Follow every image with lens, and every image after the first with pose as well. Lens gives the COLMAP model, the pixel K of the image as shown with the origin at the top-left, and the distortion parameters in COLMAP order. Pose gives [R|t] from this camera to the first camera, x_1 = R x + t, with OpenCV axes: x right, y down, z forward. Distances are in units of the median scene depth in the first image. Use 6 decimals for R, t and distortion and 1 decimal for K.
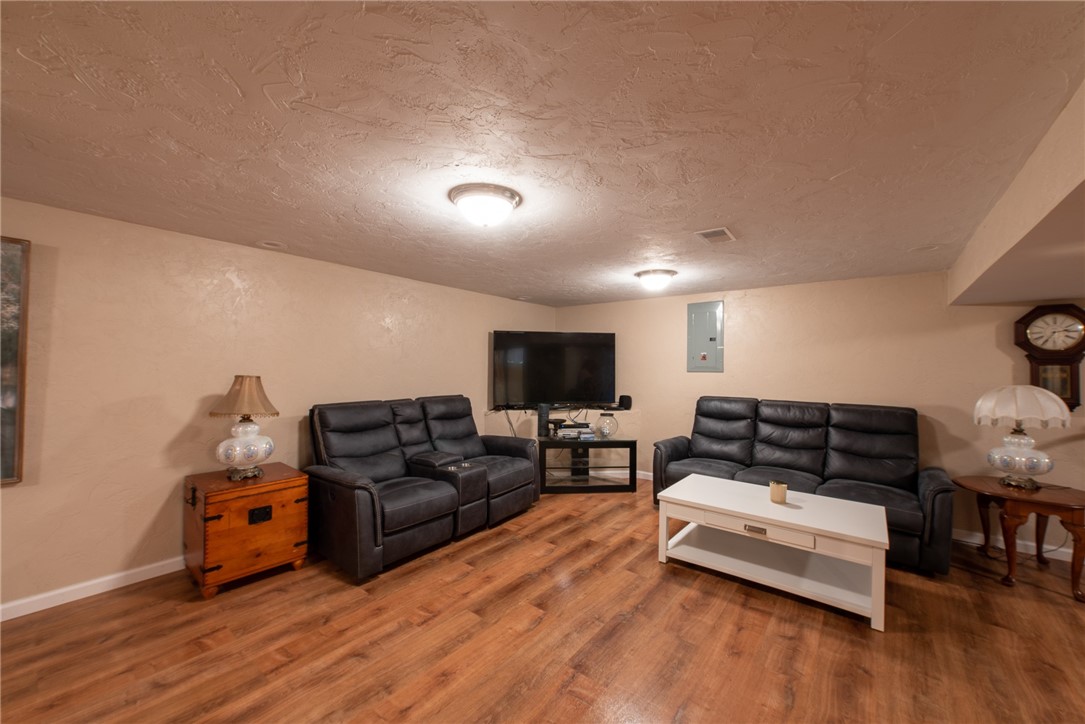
lens RADIAL K [[413.0, 0, 542.5], [0, 413.0, 365.7], [0, 0, 1]] dist [-0.001751, -0.000224]
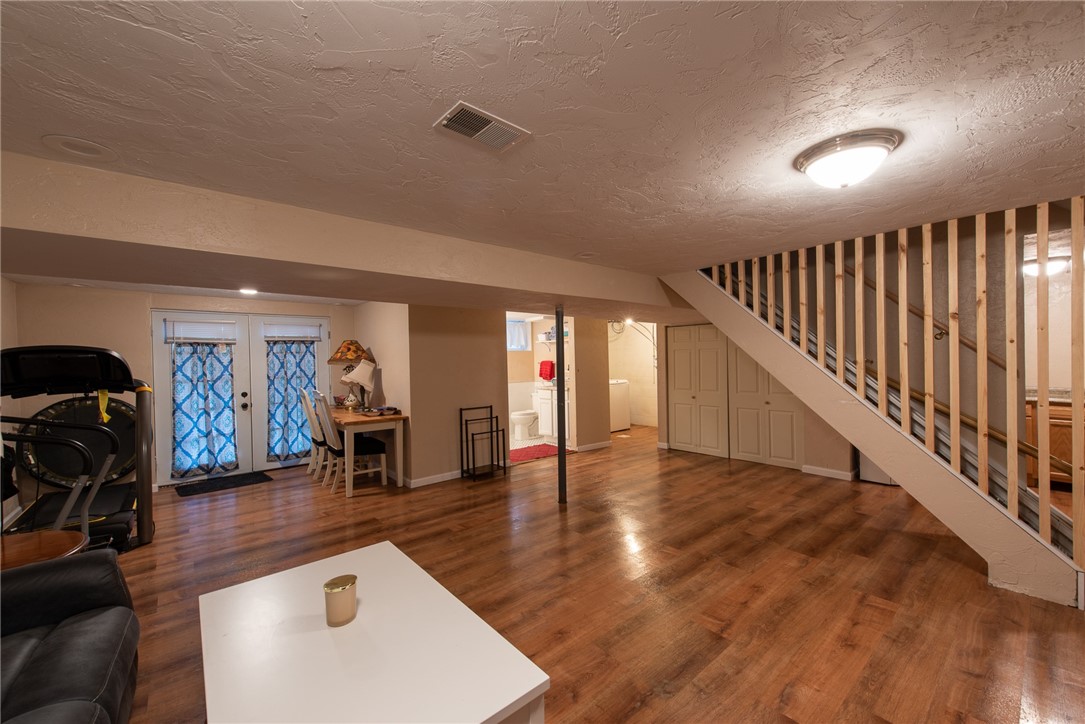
lens RADIAL K [[422.0, 0, 545.4], [0, 422.0, 365.3], [0, 0, 1]] dist [0.011669, -0.004142]
pose [[-0.980151, 0.001163, 0.198250, 0.214574], [0.003234, 0.999944, 0.010121, 0.004253], [-0.198227, 0.010561, -0.980099, 1.501156]]
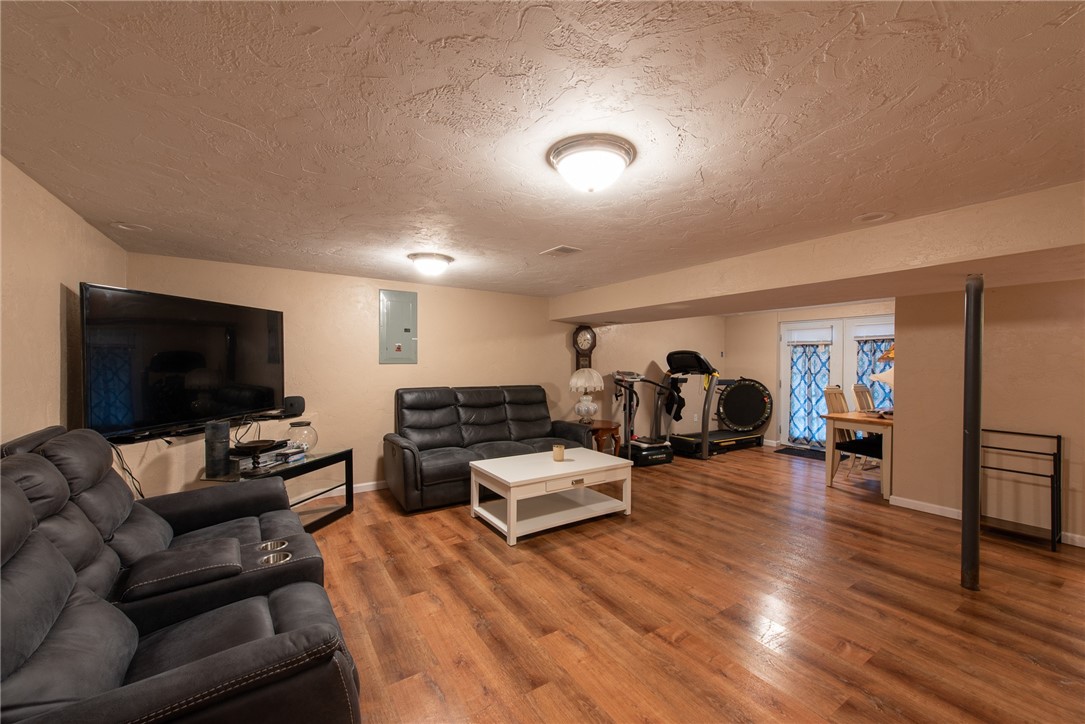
lens RADIAL K [[422.0, 0, 545.4], [0, 422.0, 365.3], [0, 0, 1]] dist [0.011669, -0.004142]
pose [[0.314523, -0.019598, 0.949048, -0.746670], [-0.004741, 0.999742, 0.022216, -0.008058], [-0.949238, -0.011487, 0.314349, 0.628884]]
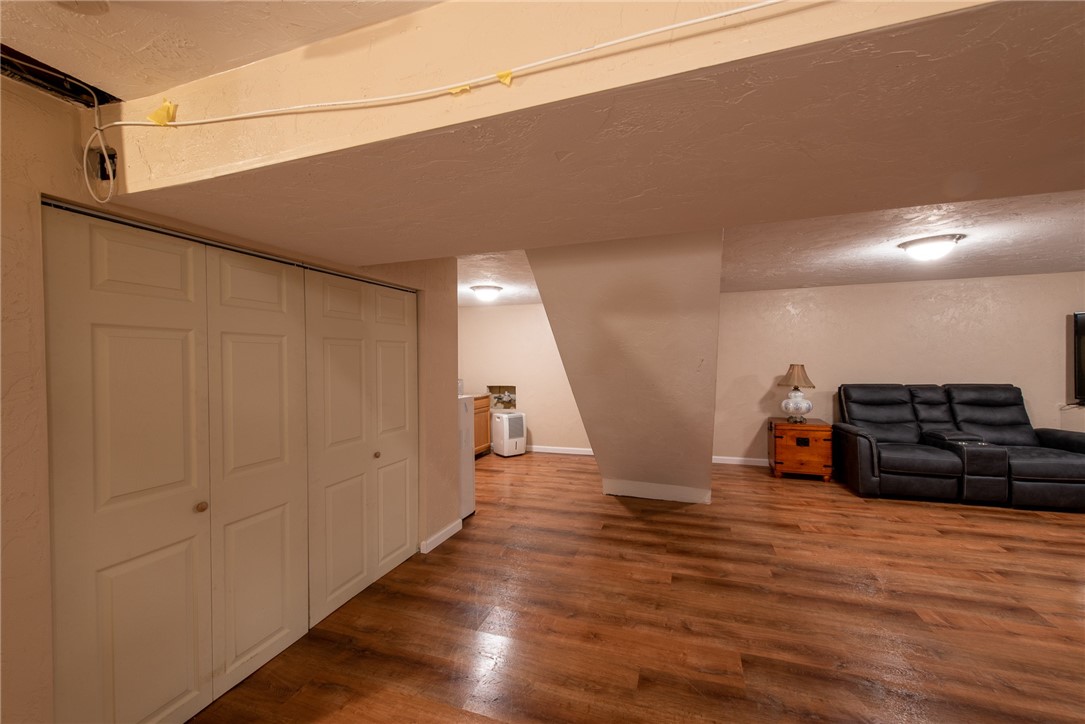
lens RADIAL K [[422.0, 0, 545.4], [0, 422.0, 365.3], [0, 0, 1]] dist [0.011669, -0.004142]
pose [[0.331952, -0.006032, -0.943277, 0.641313], [0.019964, 0.999801, 0.000632, 0.004109], [0.943085, -0.019041, 0.332006, -0.618971]]
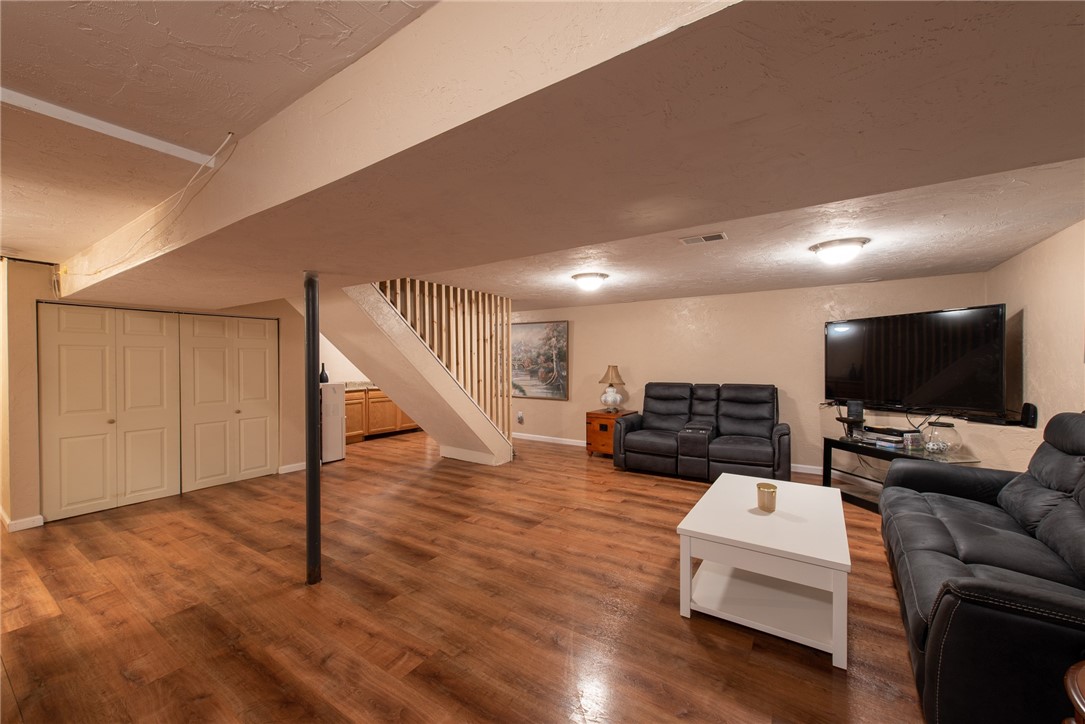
lens RADIAL K [[422.0, 0, 545.4], [0, 422.0, 365.3], [0, 0, 1]] dist [0.011669, -0.004142]
pose [[0.087864, 0.000329, -0.996132, 1.464918], [0.007090, 0.999974, 0.000955, 0.018992], [0.996107, -0.007147, 0.087859, 0.461051]]
